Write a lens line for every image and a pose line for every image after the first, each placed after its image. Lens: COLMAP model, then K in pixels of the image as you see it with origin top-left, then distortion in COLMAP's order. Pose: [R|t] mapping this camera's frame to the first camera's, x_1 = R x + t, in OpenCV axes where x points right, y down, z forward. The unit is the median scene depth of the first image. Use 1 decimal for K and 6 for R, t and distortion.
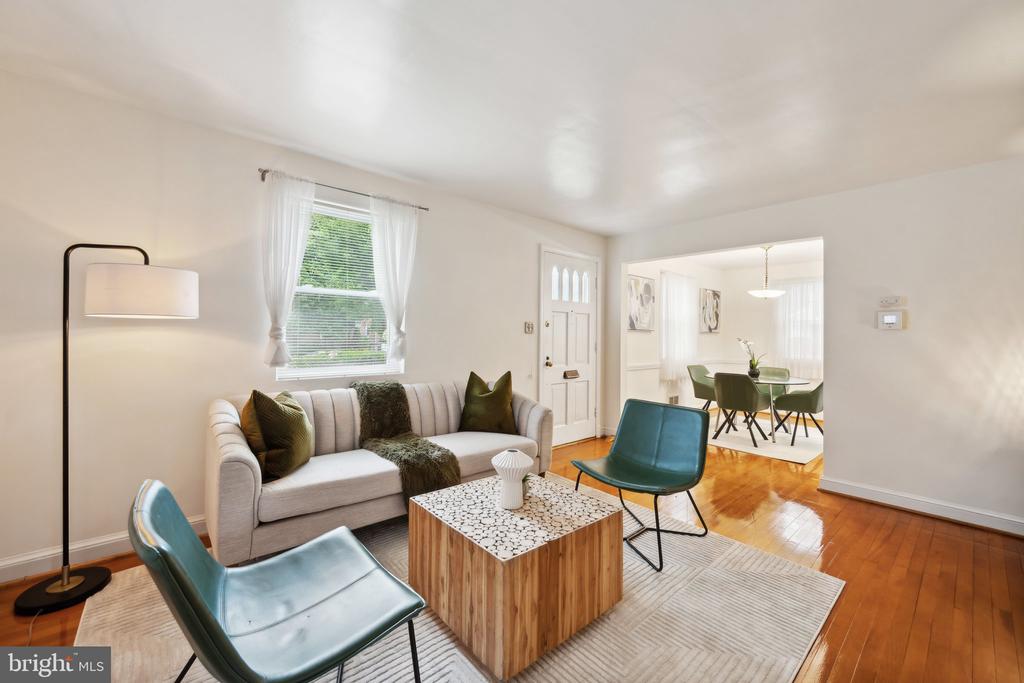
lens RADIAL K [[400.9, 0, 506.8], [0, 400.9, 337.2], [0, 0, 1]] dist [-0.001567, -0.001356]
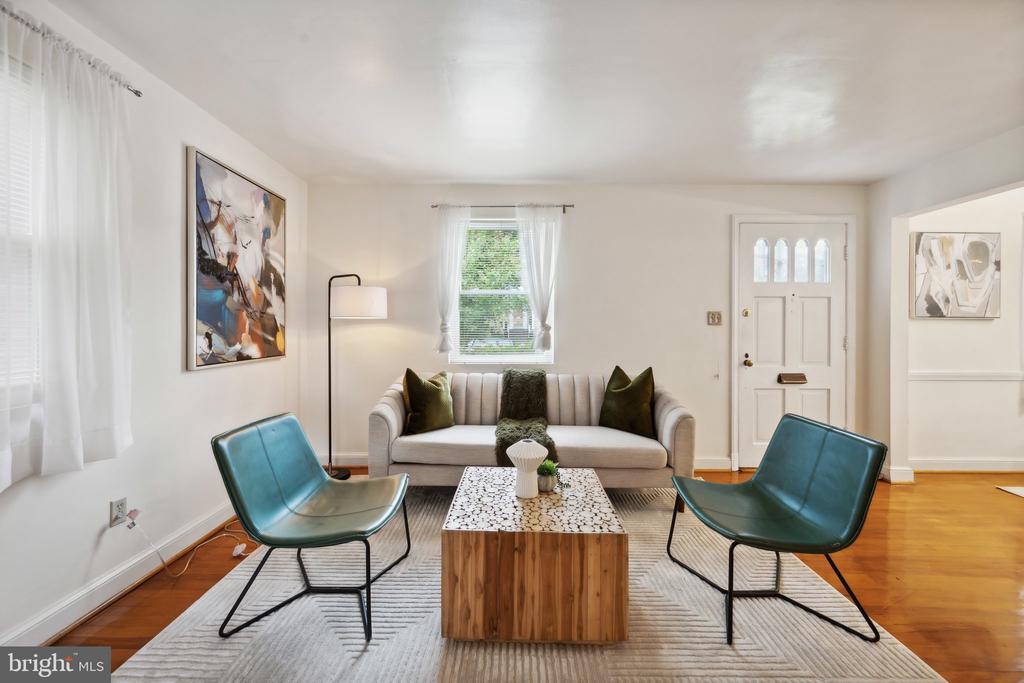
lens RADIAL K [[400.9, 0, 515.3], [0, 400.9, 334.0], [0, 0, 1]] dist [-0.001567, -0.001356]
pose [[0.757762, -0.000198, -0.652532, 0.416573], [0.004029, 0.999982, 0.004375, 0.006013], [0.652519, -0.005944, 0.757749, 0.138929]]
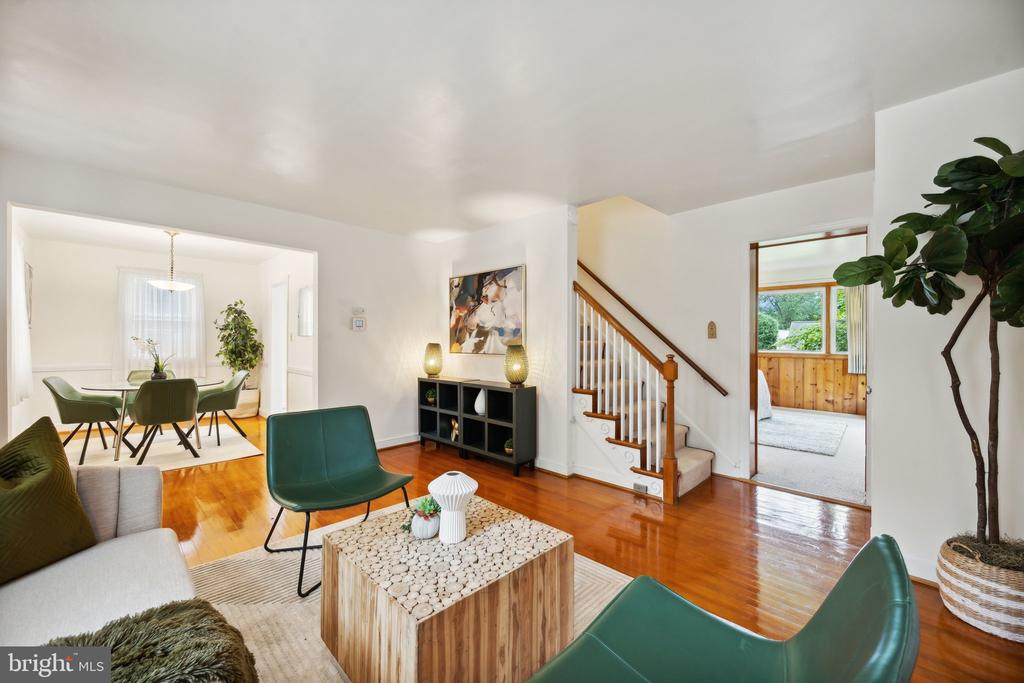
lens RADIAL K [[400.9, 0, 513.2], [0, 400.9, 340.2], [0, 0, 1]] dist [-0.001567, -0.001356]
pose [[-0.076822, -0.014345, 0.996942, -0.543289], [-0.006070, 0.999885, 0.013919, -0.009699], [-0.997026, -0.004982, -0.076900, 0.602076]]
